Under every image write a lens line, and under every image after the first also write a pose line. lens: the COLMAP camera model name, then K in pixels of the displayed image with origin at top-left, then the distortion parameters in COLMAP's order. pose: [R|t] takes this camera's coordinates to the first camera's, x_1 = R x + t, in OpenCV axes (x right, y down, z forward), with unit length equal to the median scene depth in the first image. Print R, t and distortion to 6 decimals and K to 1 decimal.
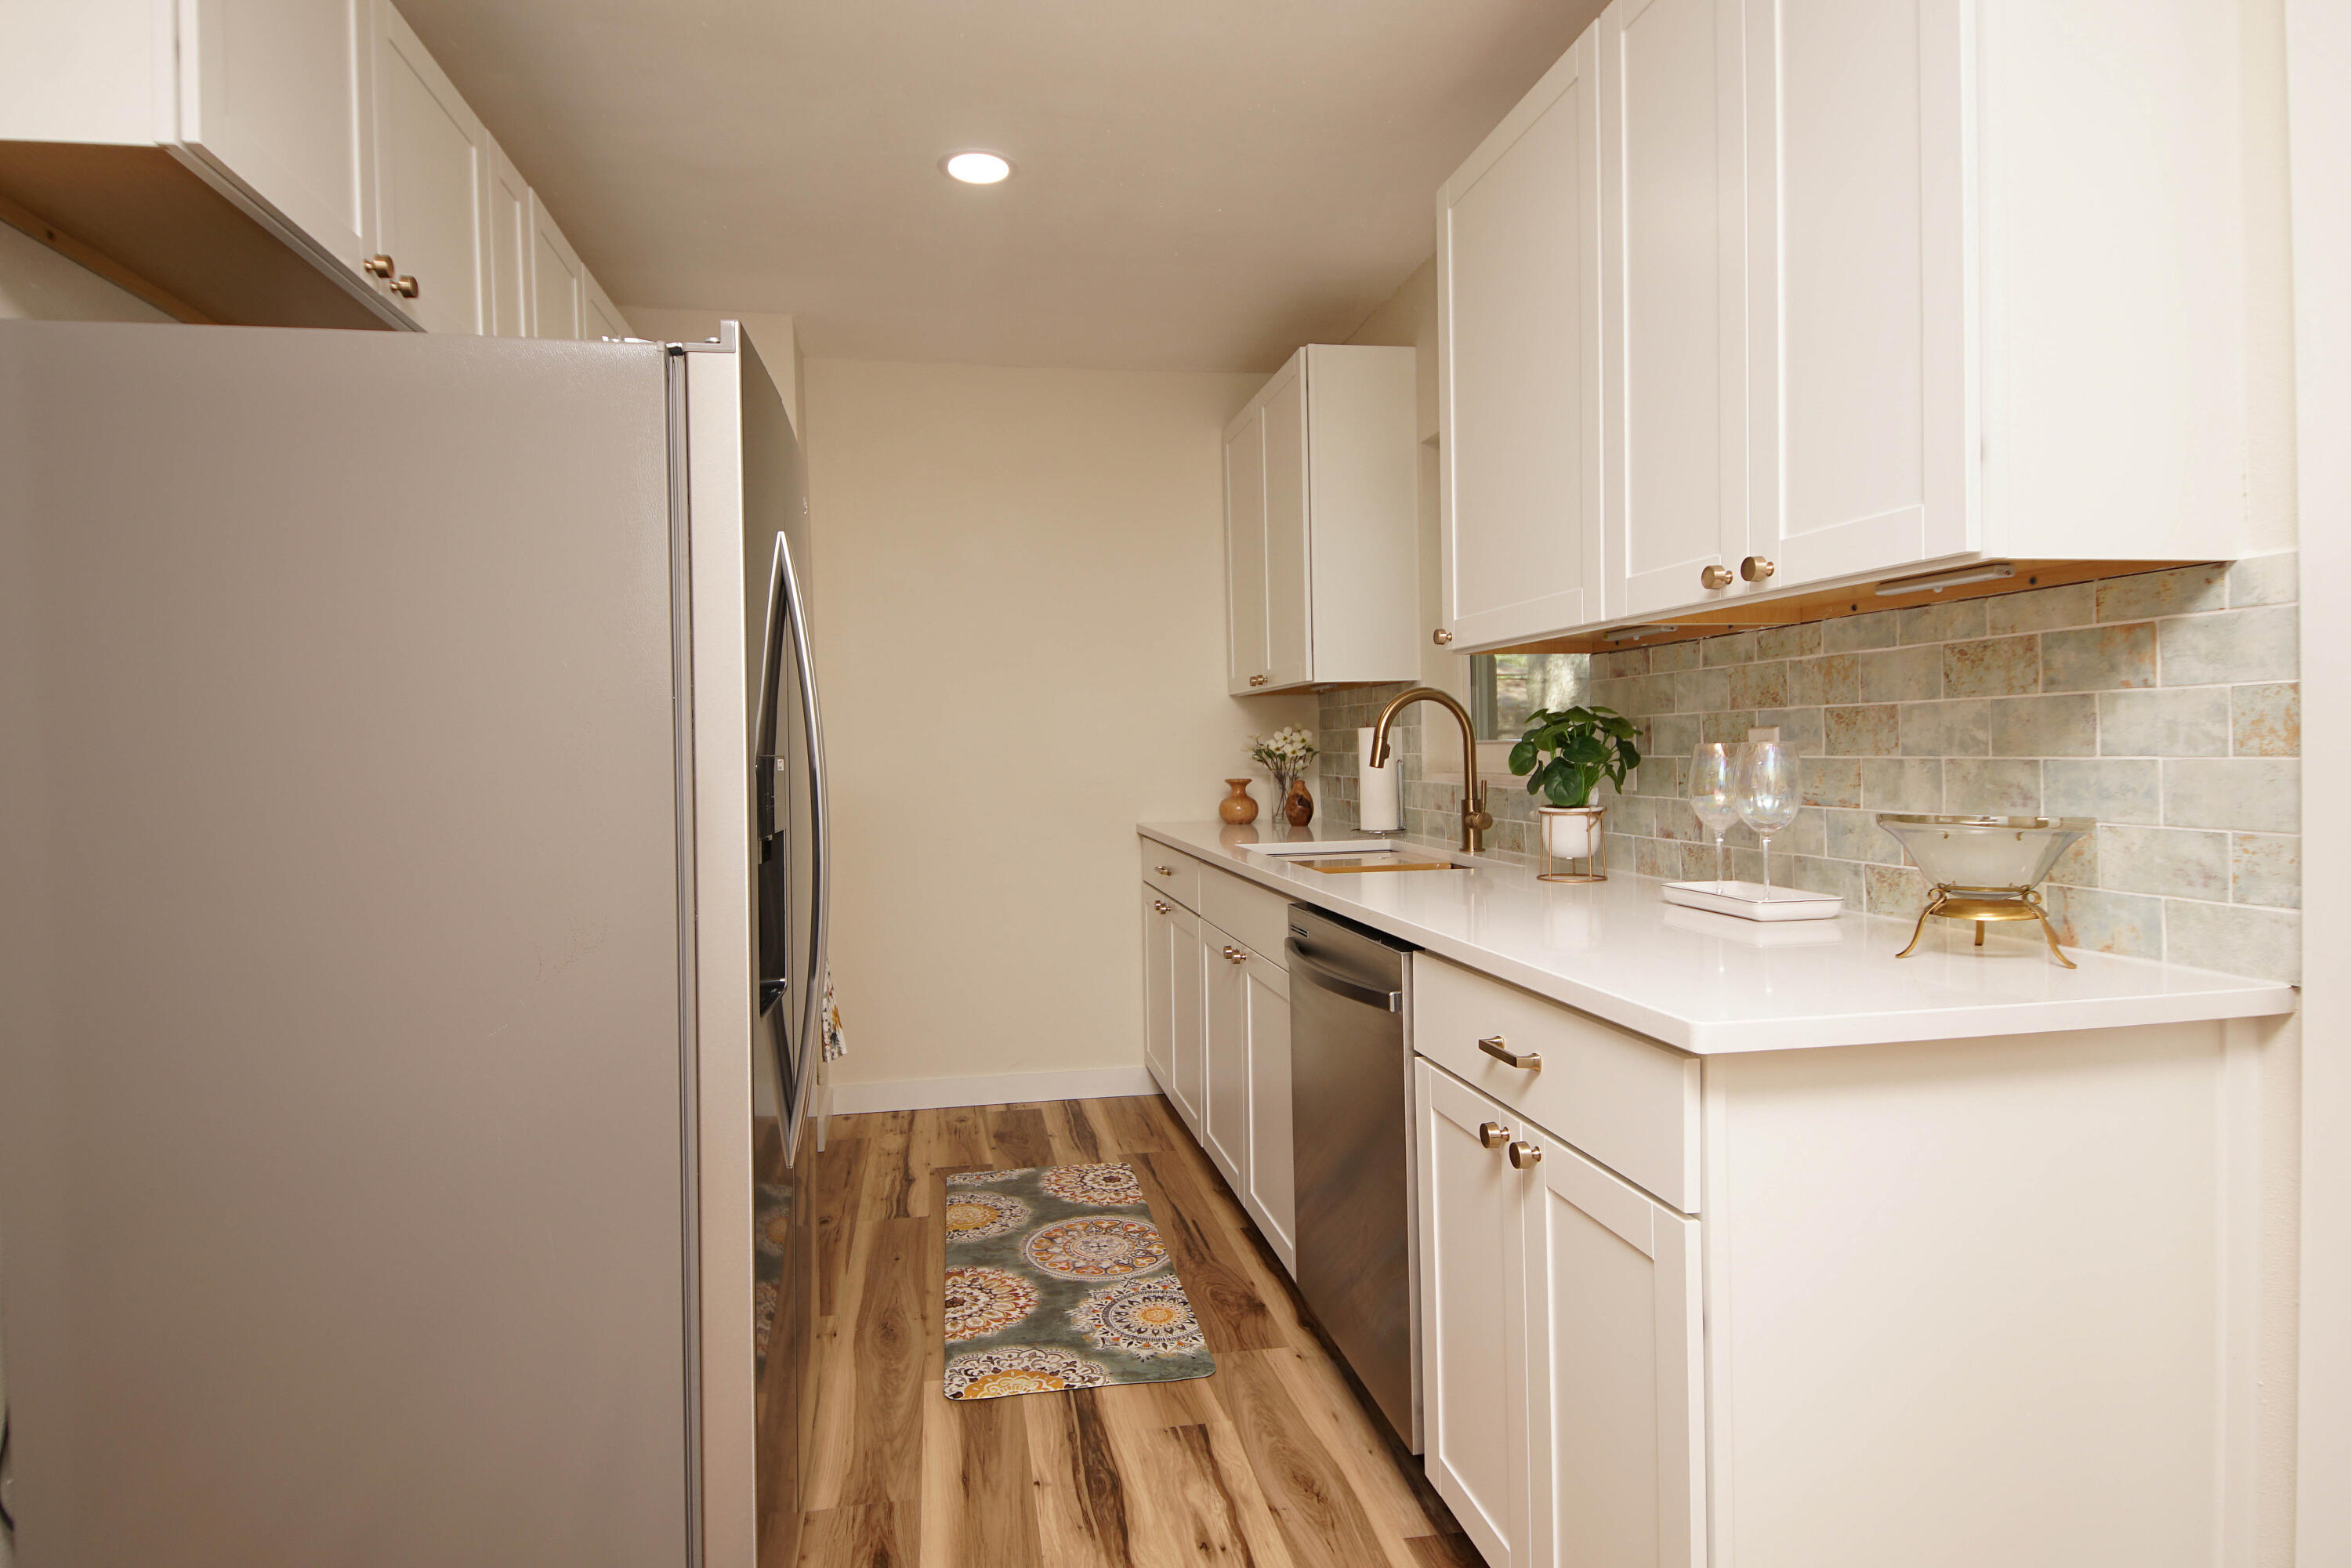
lens RADIAL K [[1256.1, 0, 1155.6], [0, 1256.1, 766.2], [0, 0, 1]] dist [0.032169, -0.029352]
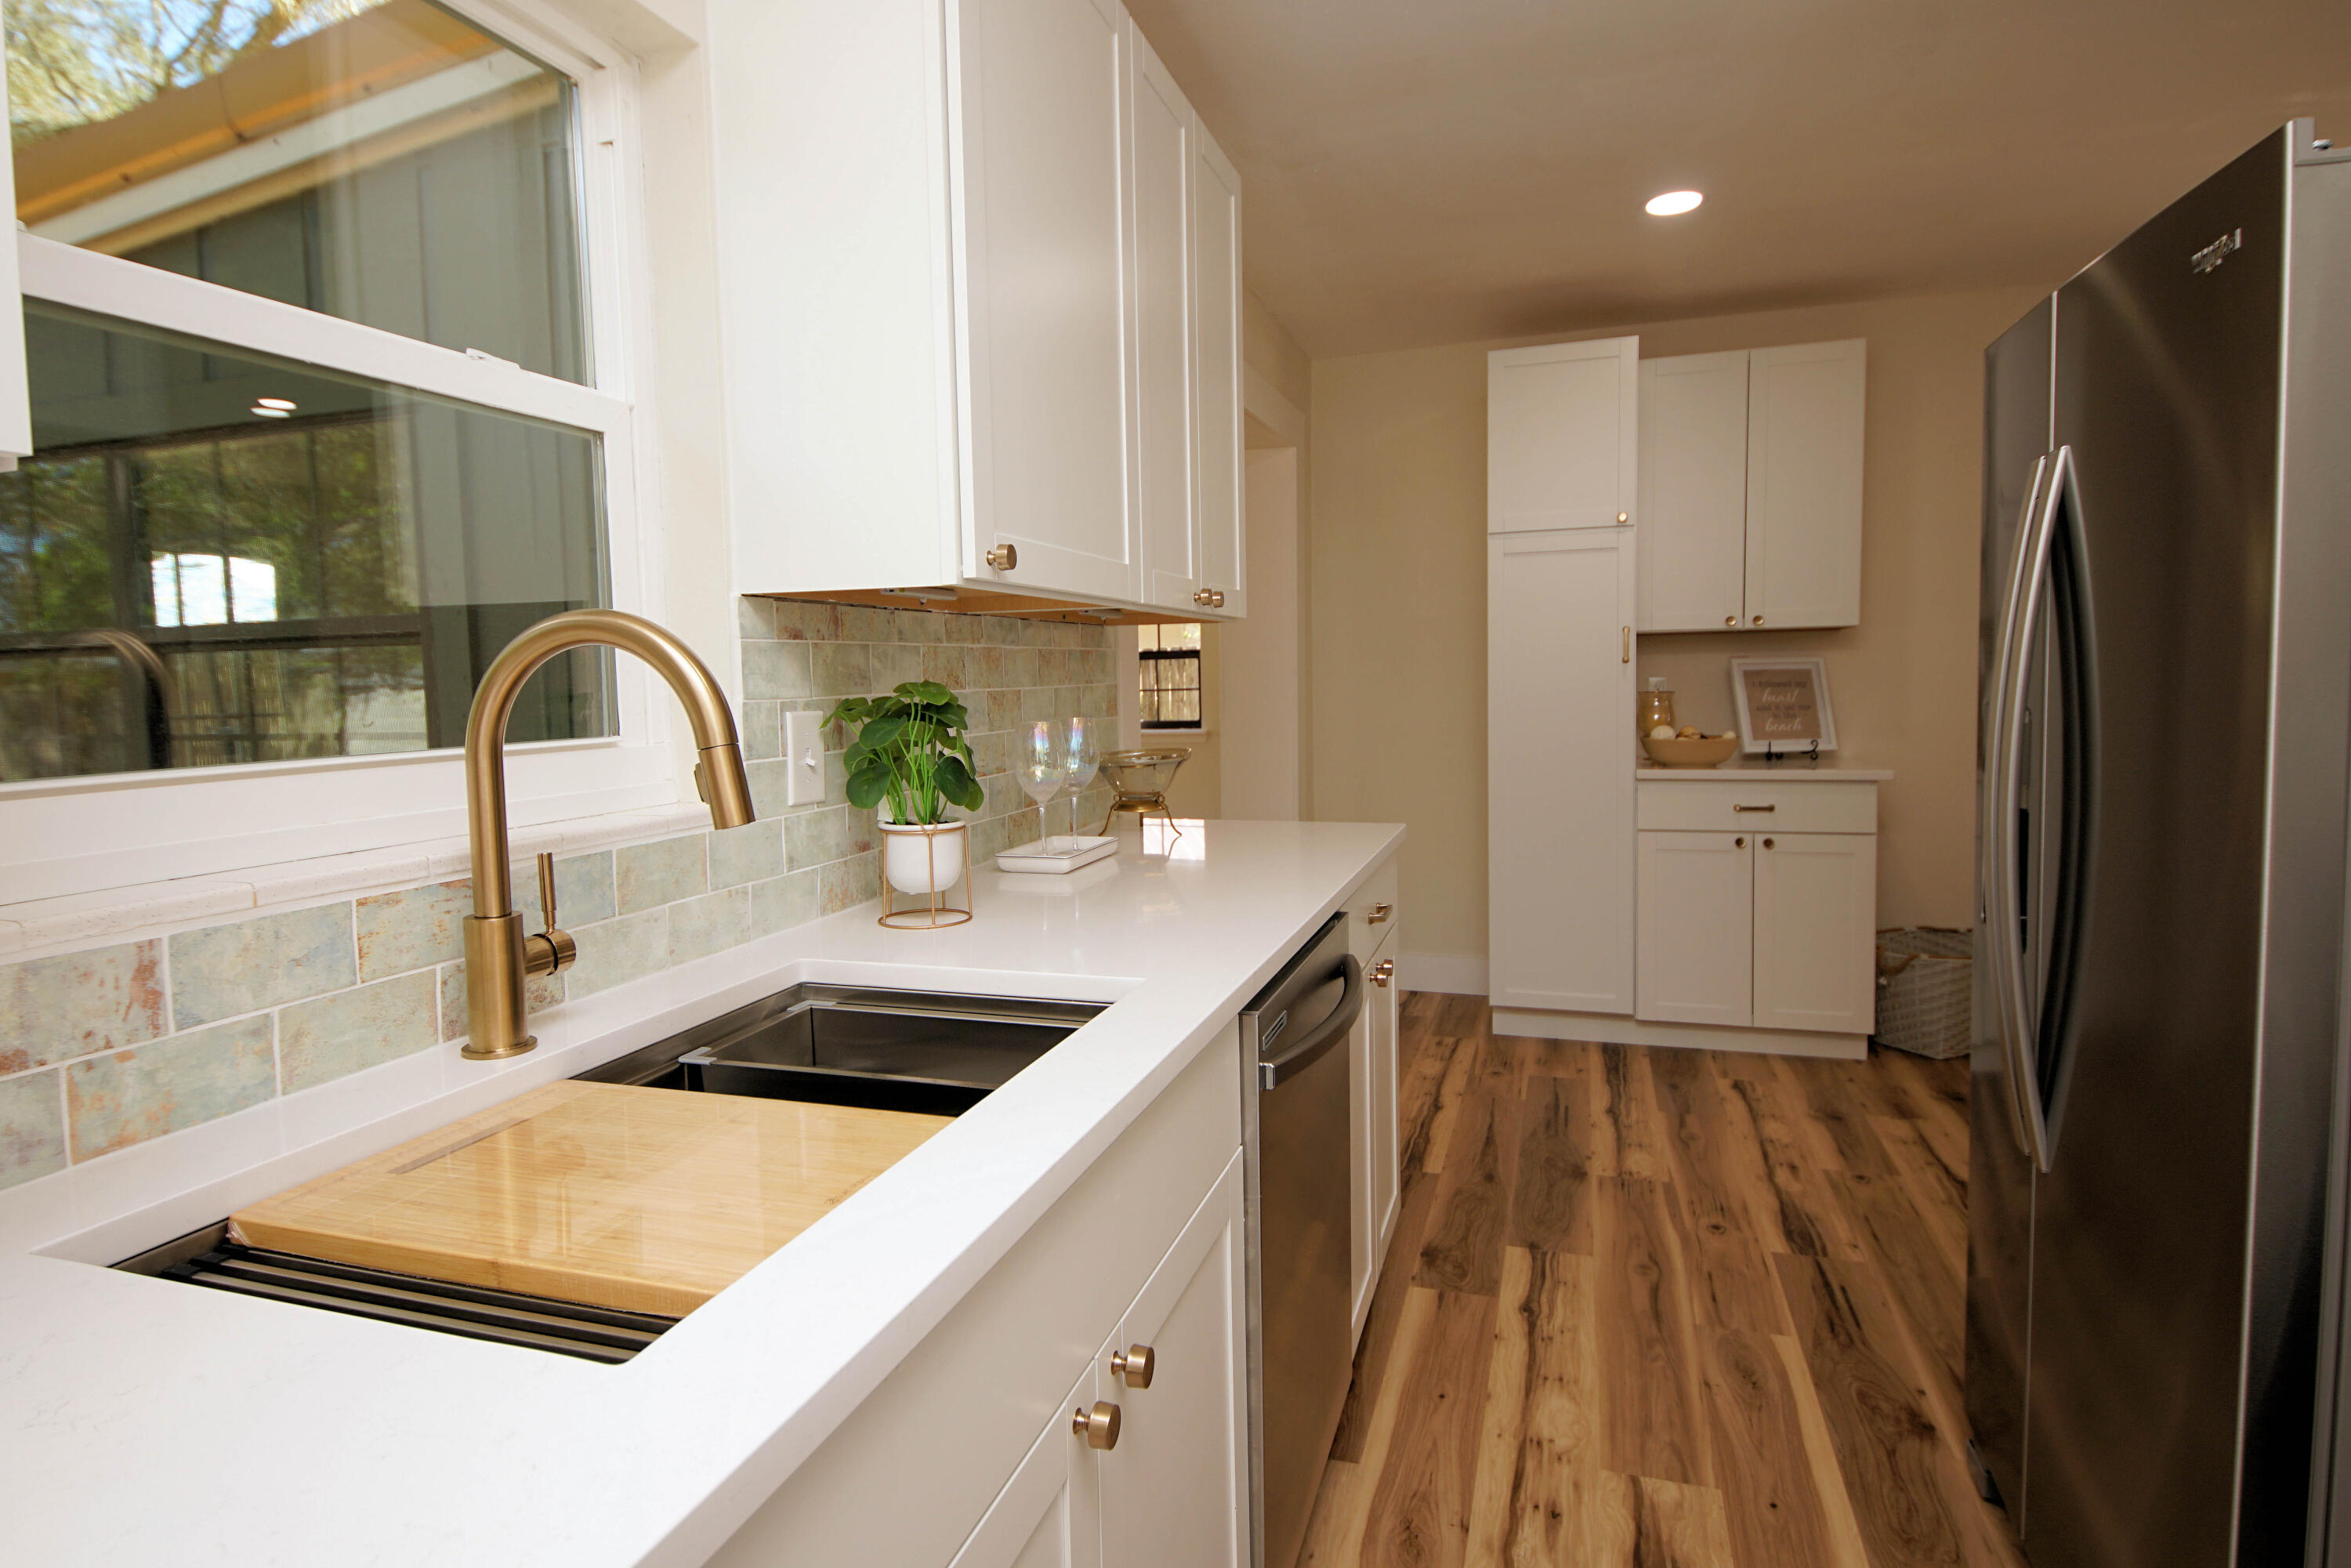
lens RADIAL K [[1256.1, 0, 1157.5], [0, 1256.1, 766.9], [0, 0, 1]] dist [0.032169, -0.029352]
pose [[-0.879610, -0.000418, 0.475695, -0.133954], [0.042779, 0.995878, 0.079977, -0.052678], [-0.473768, 0.090698, -0.875967, 1.639902]]
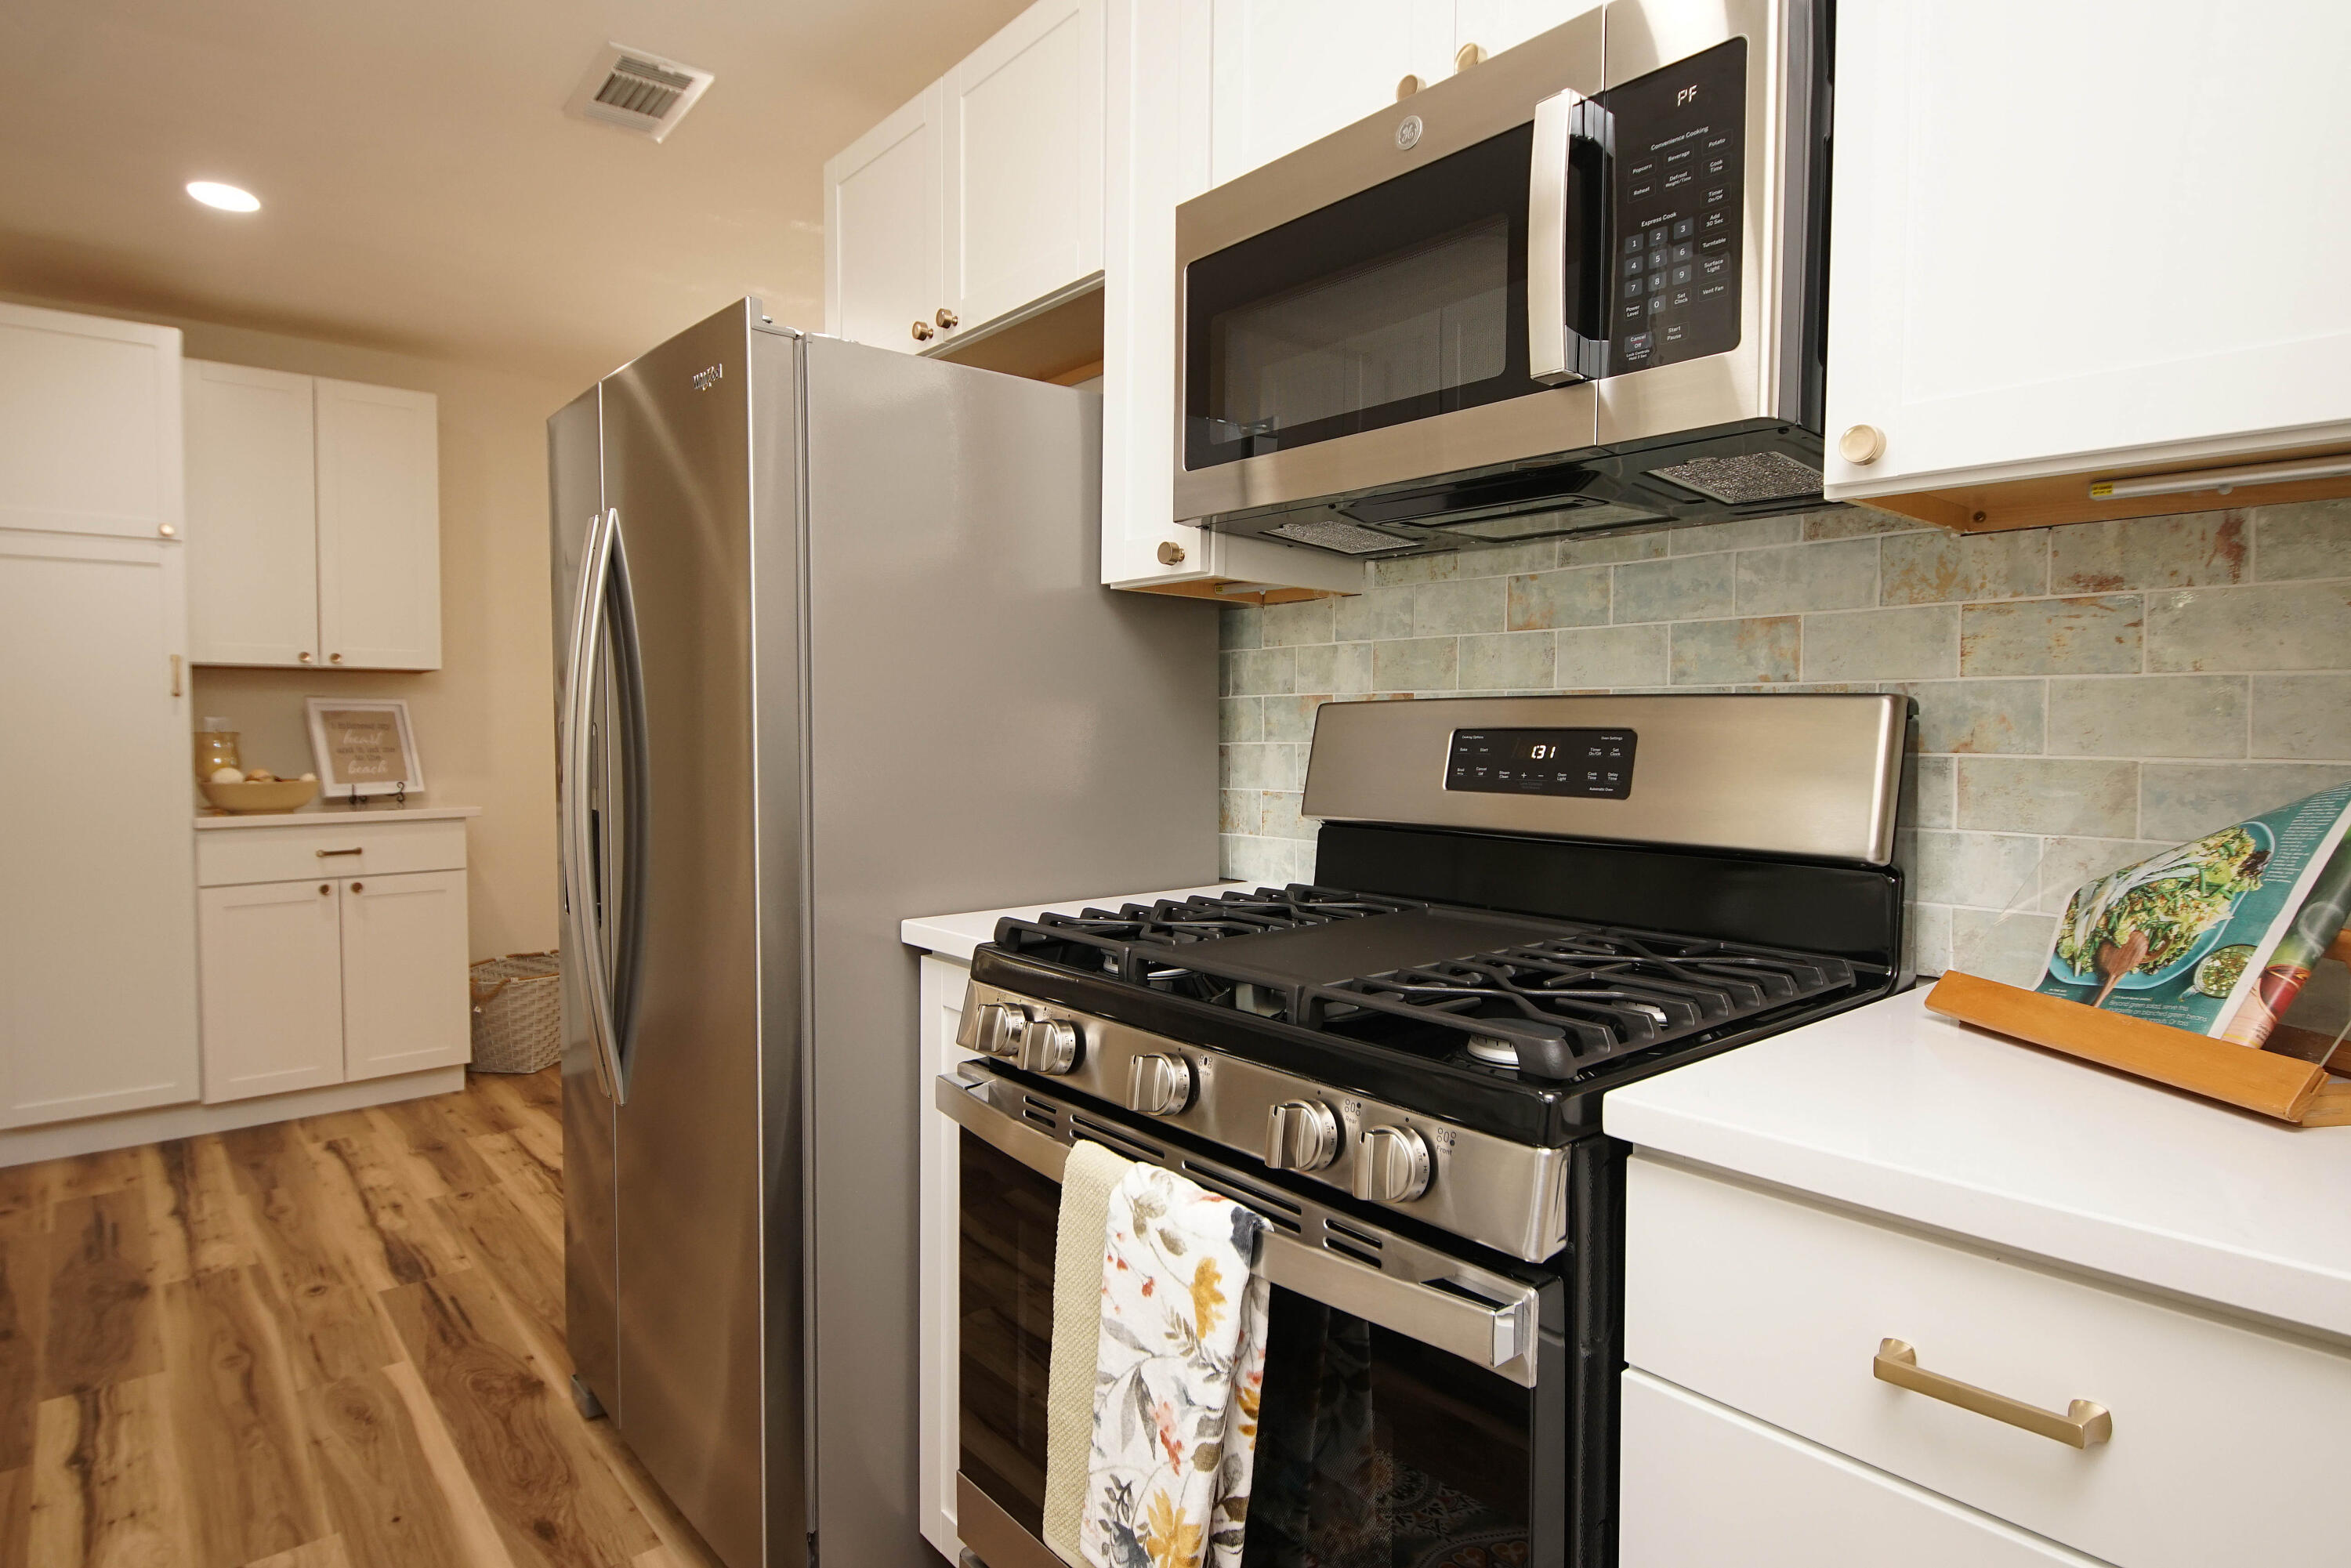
lens RADIAL K [[1256.1, 0, 1150.1], [0, 1256.1, 762.4], [0, 0, 1]] dist [0.032169, -0.029352]
pose [[-0.865771, 0.032418, -0.499388, -0.123445], [0.007037, 0.998590, 0.052624, -0.019922], [0.500390, 0.042046, -0.864779, 1.705199]]
